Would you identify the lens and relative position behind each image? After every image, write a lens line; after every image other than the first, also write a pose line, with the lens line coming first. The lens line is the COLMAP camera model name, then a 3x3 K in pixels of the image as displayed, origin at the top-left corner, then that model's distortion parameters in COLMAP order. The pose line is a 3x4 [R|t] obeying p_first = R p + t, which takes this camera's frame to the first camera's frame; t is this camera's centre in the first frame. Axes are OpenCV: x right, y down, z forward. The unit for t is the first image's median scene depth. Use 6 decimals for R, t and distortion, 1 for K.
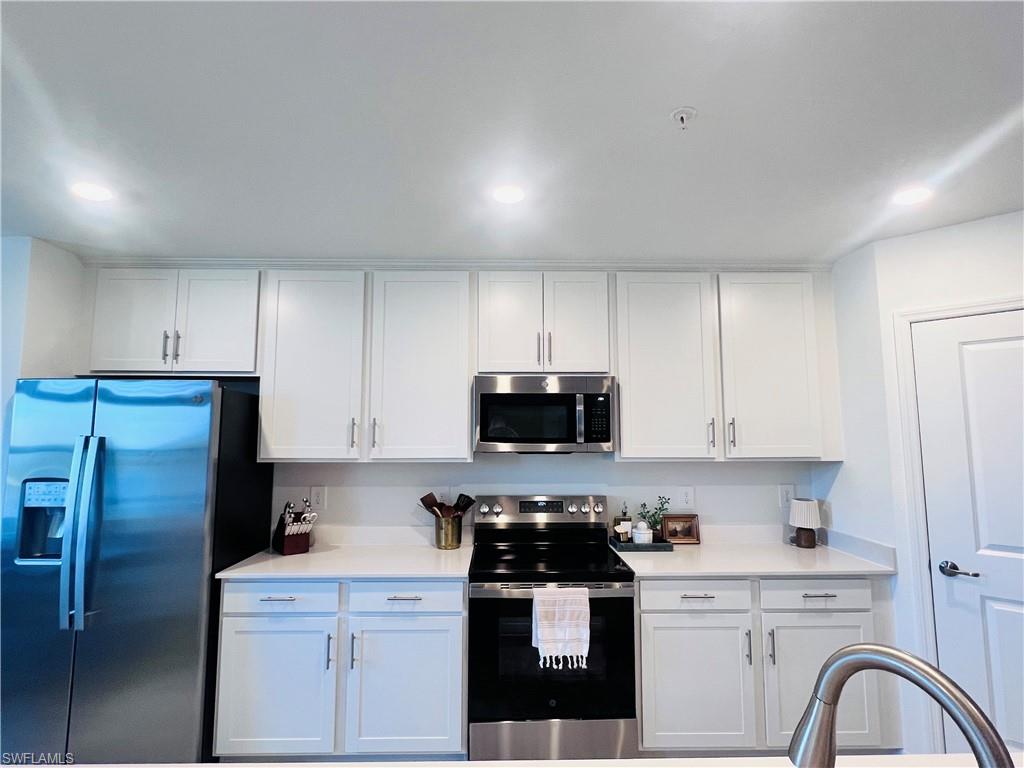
lens RADIAL K [[520.2, 0, 507.6], [0, 520.2, 385.5], [0, 0, 1]] dist [-0.001281, -0.000433]
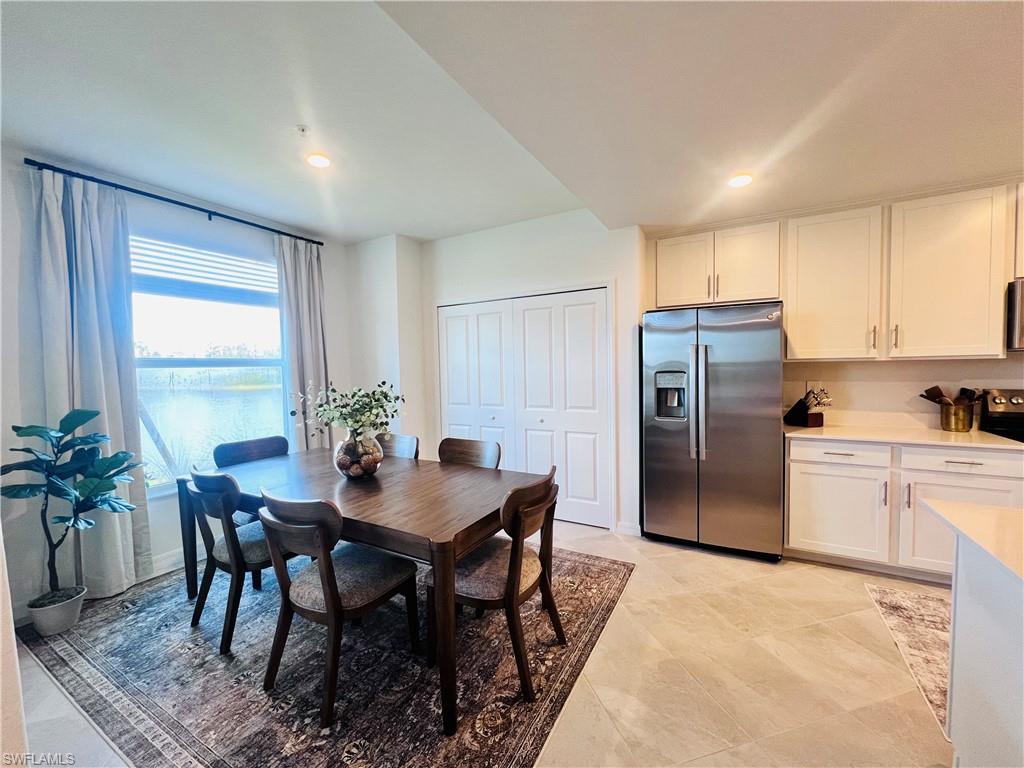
lens RADIAL K [[410.2, 0, 507.2], [0, 410.2, 383.6], [0, 0, 1]] dist [-0.004704, 0.000744]
pose [[0.858804, 0.003946, -0.512289, -0.551376], [0.071254, 0.989331, 0.127071, 0.010367], [0.507325, -0.145632, 0.849360, -0.331406]]
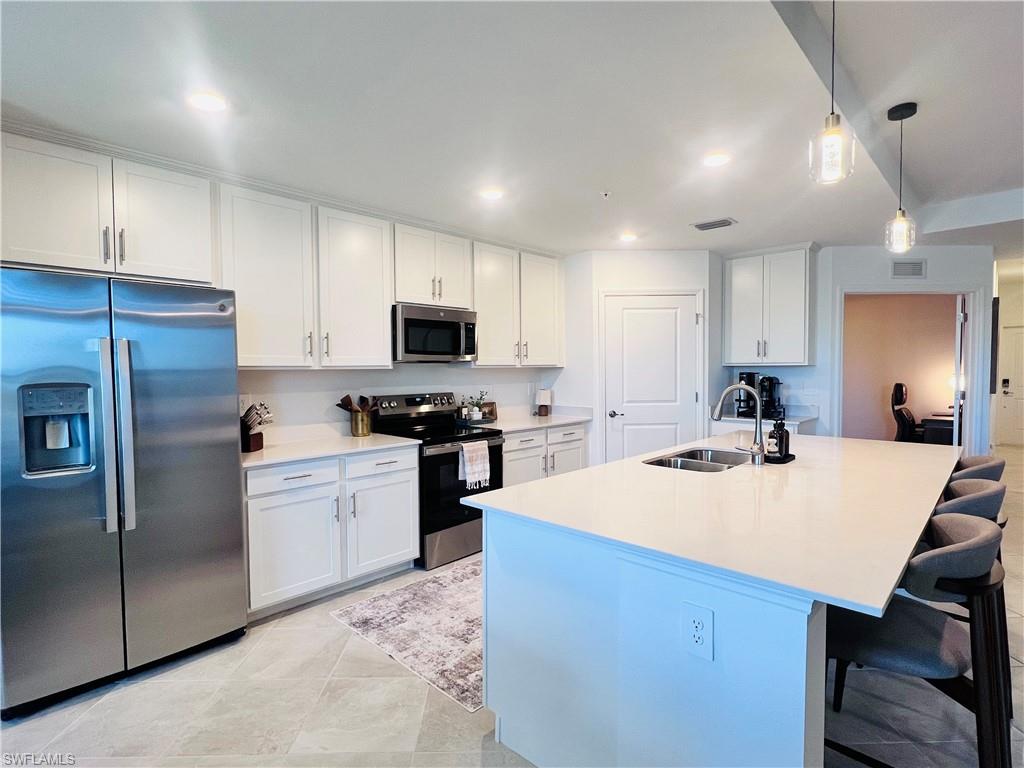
lens RADIAL K [[520.2, 0, 510.9], [0, 520.2, 384.7], [0, 0, 1]] dist [-0.001281, -0.000433]
pose [[0.706620, -0.029071, 0.706996, -0.805886], [-0.063141, 0.992579, 0.103922, 0.029357], [-0.704770, -0.118074, 0.699541, -0.163745]]
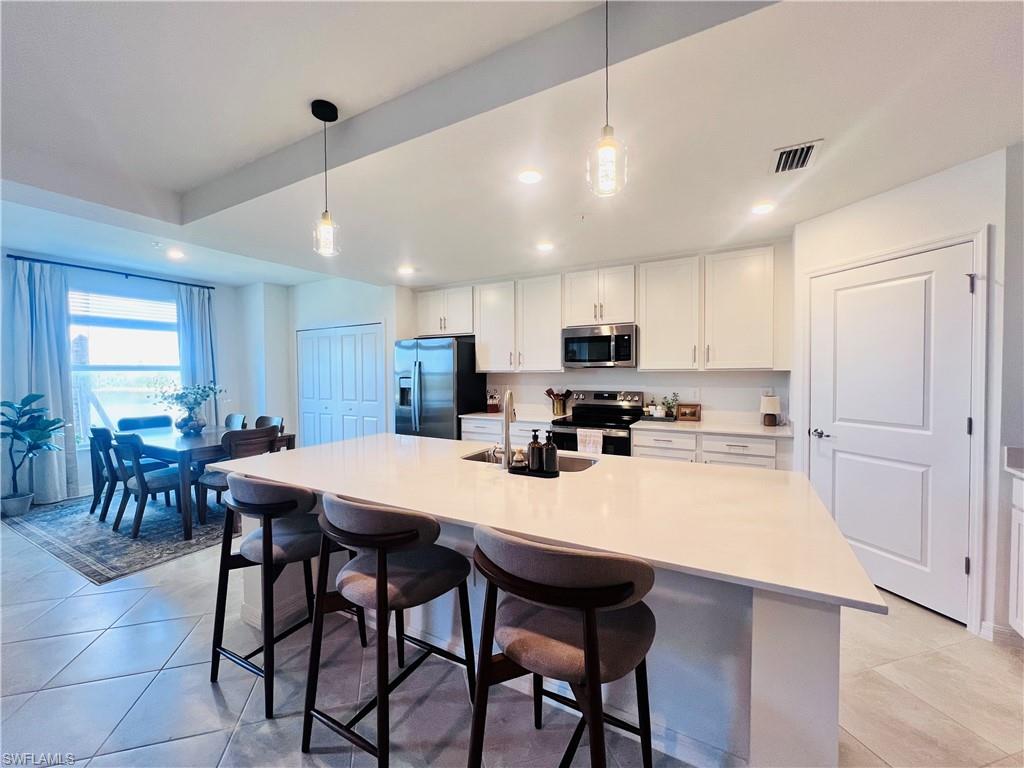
lens RADIAL K [[410.2, 0, 507.9], [0, 410.2, 383.4], [0, 0, 1]] dist [-0.004704, 0.000744]
pose [[0.859929, 0.008387, -0.510346, 0.554871], [0.056814, 0.992079, 0.112034, 0.000716], [0.507243, -0.125336, 0.852640, -0.465224]]
